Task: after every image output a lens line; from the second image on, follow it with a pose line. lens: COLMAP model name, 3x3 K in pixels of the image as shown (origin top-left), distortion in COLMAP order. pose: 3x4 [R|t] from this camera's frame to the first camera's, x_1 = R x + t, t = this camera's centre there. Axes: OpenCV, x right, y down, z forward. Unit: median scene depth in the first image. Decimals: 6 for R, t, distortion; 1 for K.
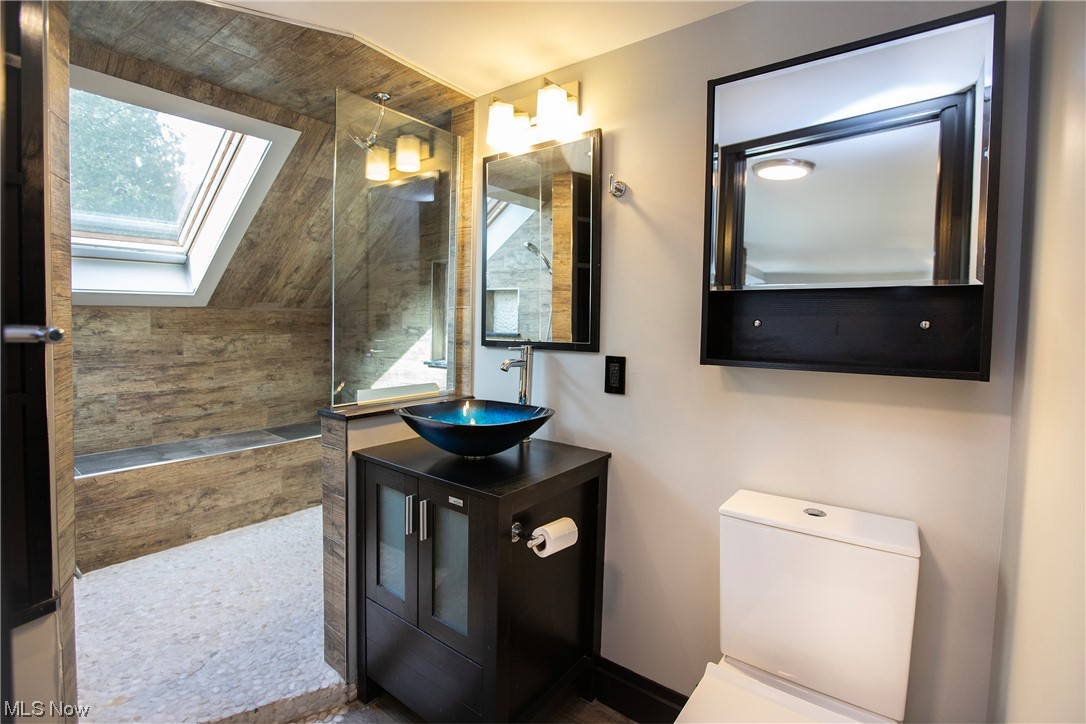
lens RADIAL K [[434.9, 0, 543.3], [0, 434.9, 352.9], [0, 0, 1]] dist [-0.034870, 0.008169]
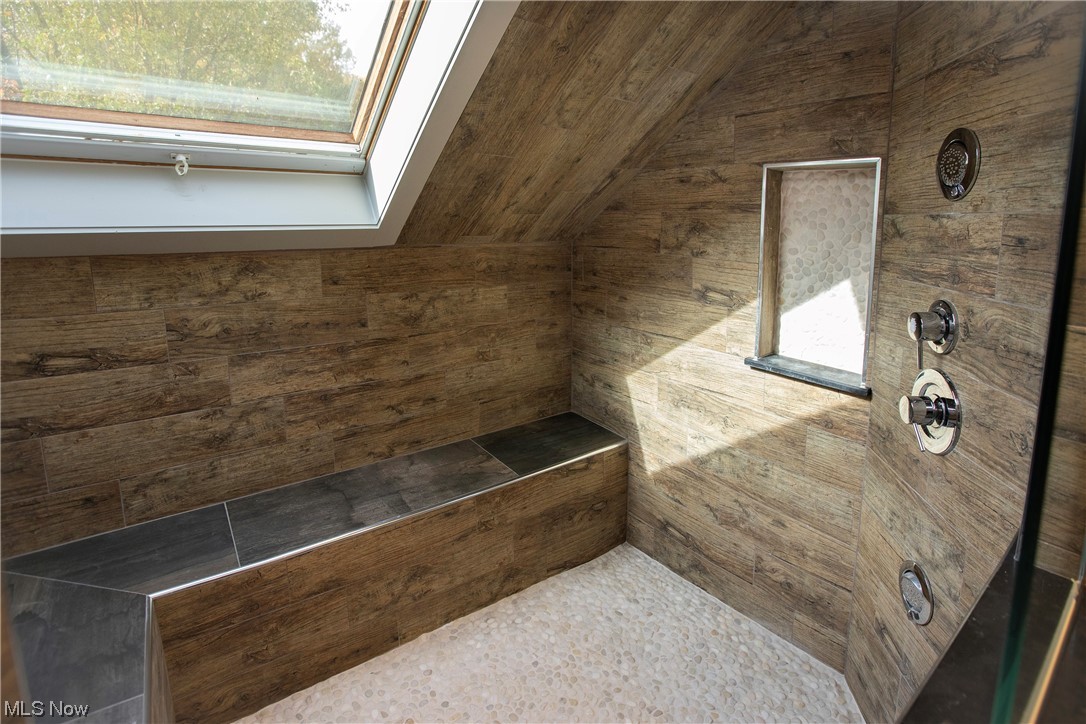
lens RADIAL K [[435.4, 0, 542.4], [0, 435.4, 340.8], [0, 0, 1]] dist [-0.076165, 0.041673]
pose [[0.957879, 0.098087, -0.269901, -0.423355], [-0.042222, 0.977749, 0.205486, -0.116291], [0.284051, -0.185435, 0.940707, 0.470578]]
